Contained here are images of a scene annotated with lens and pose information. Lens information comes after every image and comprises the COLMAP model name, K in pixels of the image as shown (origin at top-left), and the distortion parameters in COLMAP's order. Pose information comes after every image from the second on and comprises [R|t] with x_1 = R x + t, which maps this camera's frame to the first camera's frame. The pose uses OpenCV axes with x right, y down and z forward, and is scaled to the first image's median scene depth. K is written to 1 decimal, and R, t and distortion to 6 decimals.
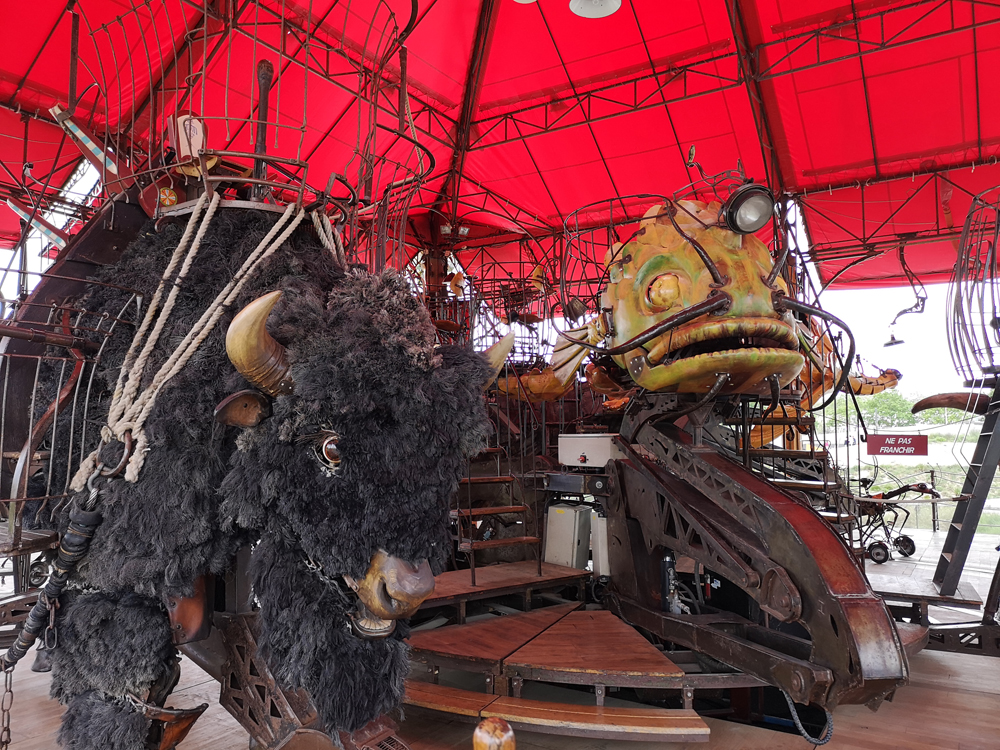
lens RADIAL K [[779.9, 0, 500.0], [0, 779.9, 375.0], [0, 0, 1]] dist [0.085679, -0.125615]
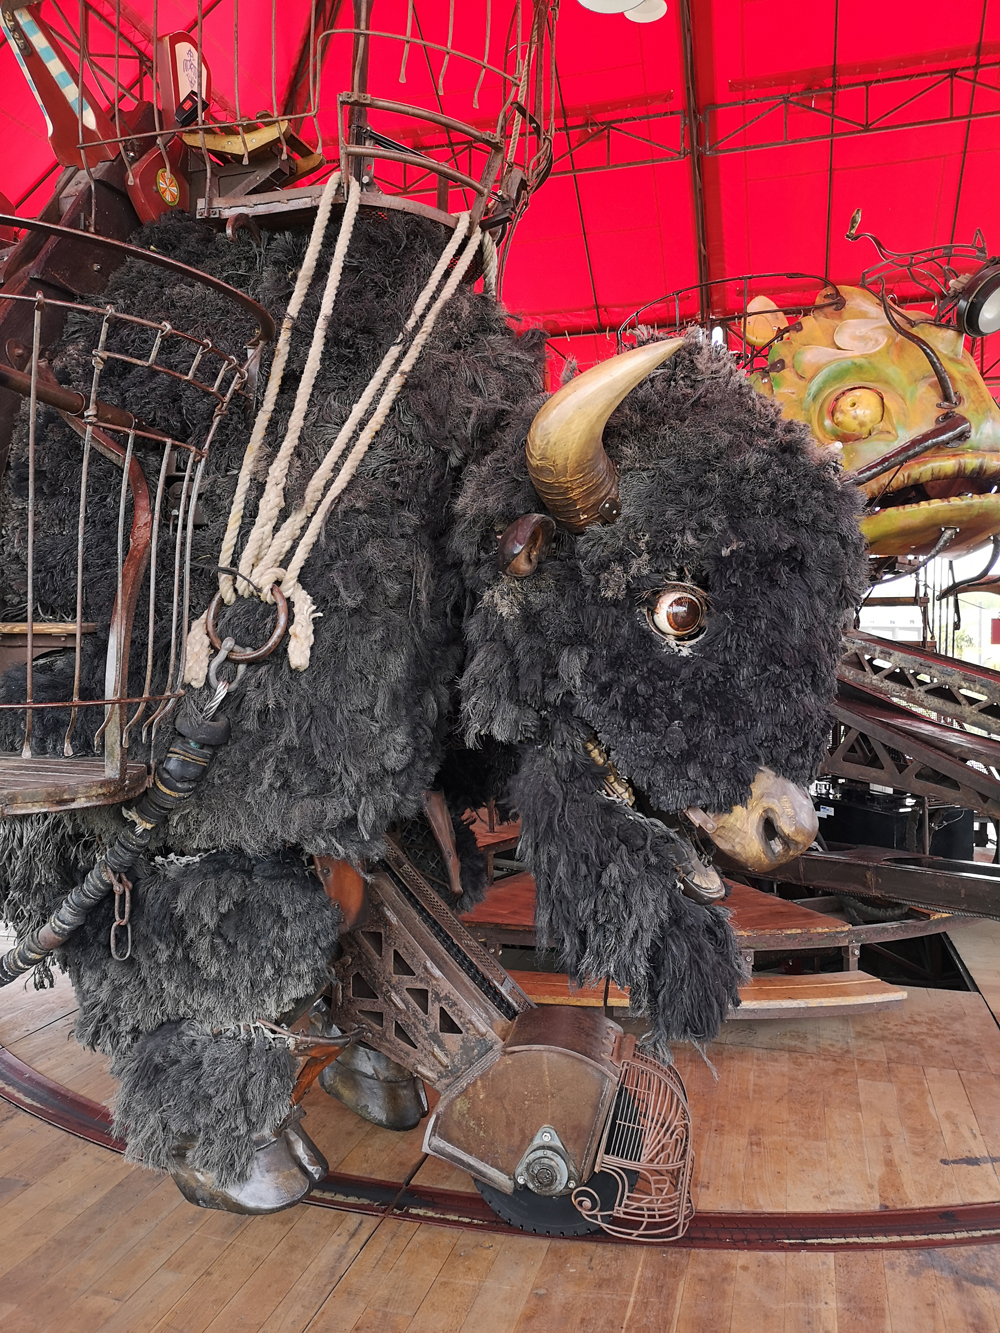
lens RADIAL K [[1039.6, 0, 500.0], [0, 1039.6, 666.5], [0, 0, 1]] dist [0.085679, -0.125615]
pose [[0.959801, -0.006681, 0.280601, -0.480778], [-0.021579, 0.995001, 0.097501, 0.048509], [-0.279850, -0.099637, 0.954859, 0.196243]]
